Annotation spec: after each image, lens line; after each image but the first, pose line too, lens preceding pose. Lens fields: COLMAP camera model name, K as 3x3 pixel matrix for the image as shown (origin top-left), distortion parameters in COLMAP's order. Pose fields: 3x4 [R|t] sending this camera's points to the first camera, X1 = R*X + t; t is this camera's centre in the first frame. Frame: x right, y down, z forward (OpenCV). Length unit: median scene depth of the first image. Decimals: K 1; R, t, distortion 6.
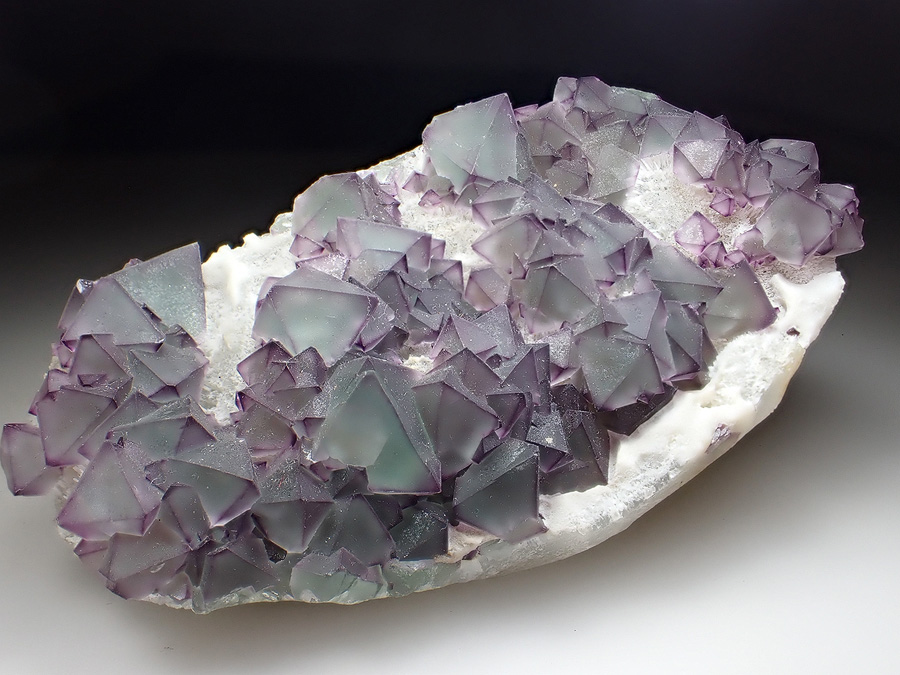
lens RADIAL K [[898.3, 0, 450.0], [0, 898.3, 337.5], [0, 0, 1]] dist [-0.016558, -0.011372]
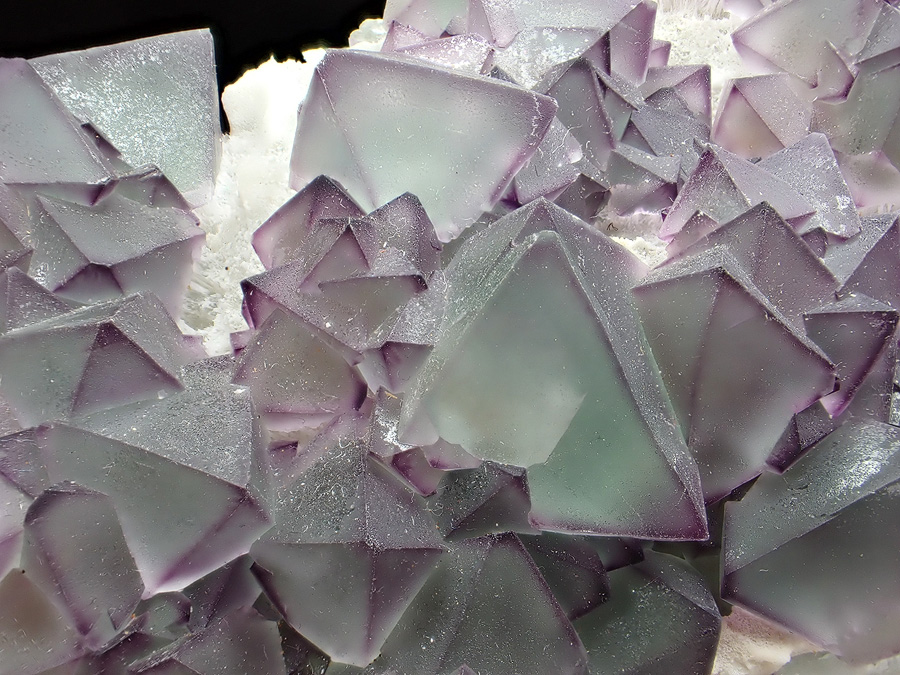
lens RADIAL K [[885.5, 0, 450.0], [0, 885.5, 337.5], [0, 0, 1]] dist [0.006374, -0.006494]
pose [[0.992073, 0.038283, -0.119693, -0.079260], [-0.036659, 0.999204, 0.015736, 0.076836], [0.120200, -0.011224, 0.992686, 0.572303]]
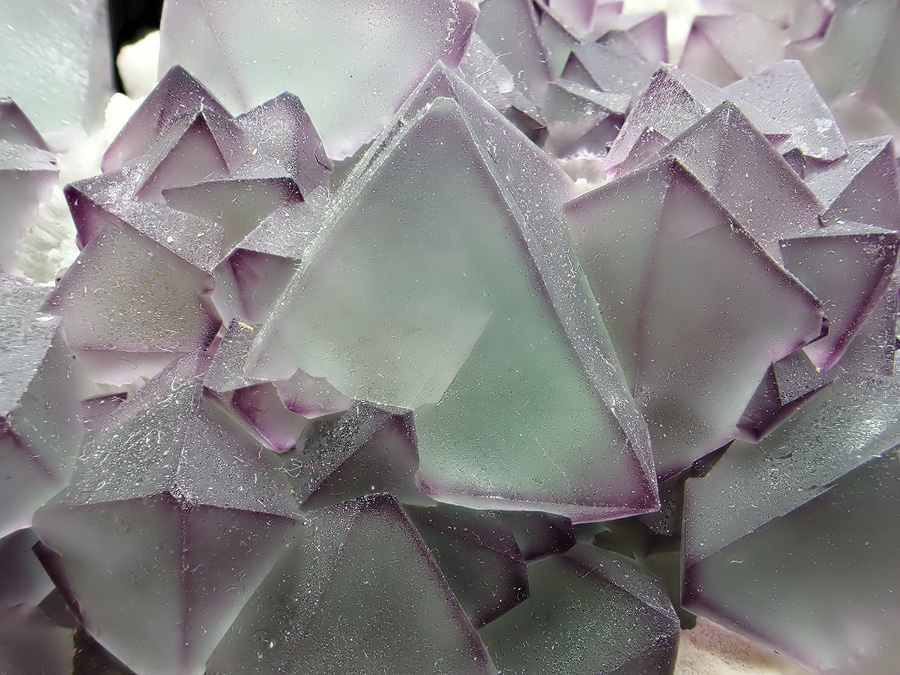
lens RADIAL K [[879.6, 0, 450.0], [0, 879.6, 337.5], [0, 0, 1]] dist [0.012946, 0.011737]
pose [[0.993850, 0.036708, -0.104470, -0.049517], [-0.046370, 0.994714, -0.091615, 0.141188], [0.100554, 0.095895, 0.990299, 0.677183]]
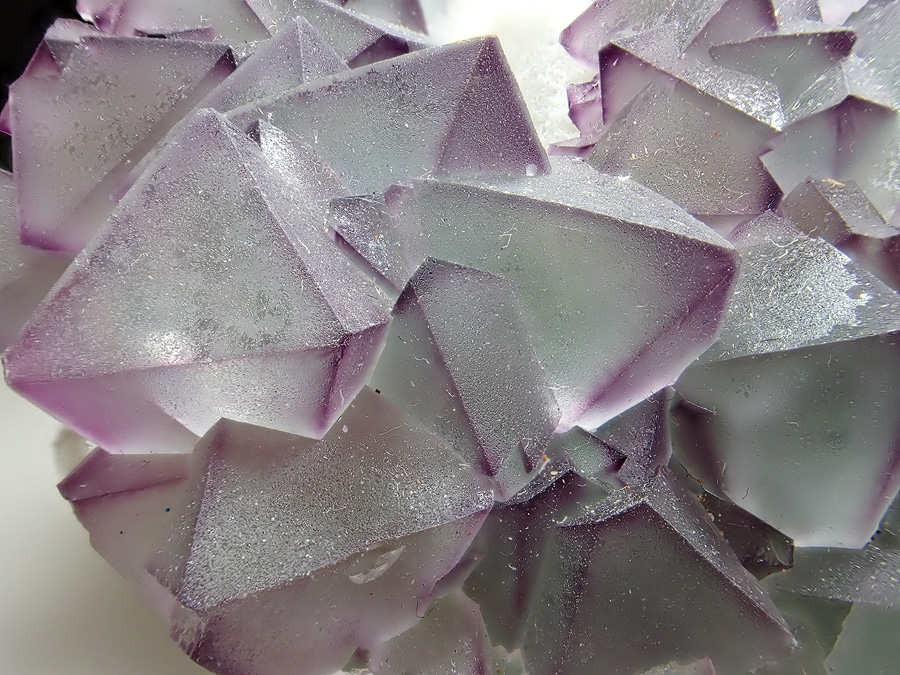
lens RADIAL K [[879.6, 0, 450.0], [0, 879.6, 337.5], [0, 0, 1]] dist [0.012946, 0.011737]
pose [[0.995152, 0.028256, -0.094202, -0.255586], [-0.034718, 0.997103, -0.067675, 0.188607], [0.092016, 0.070617, 0.993250, 0.676445]]
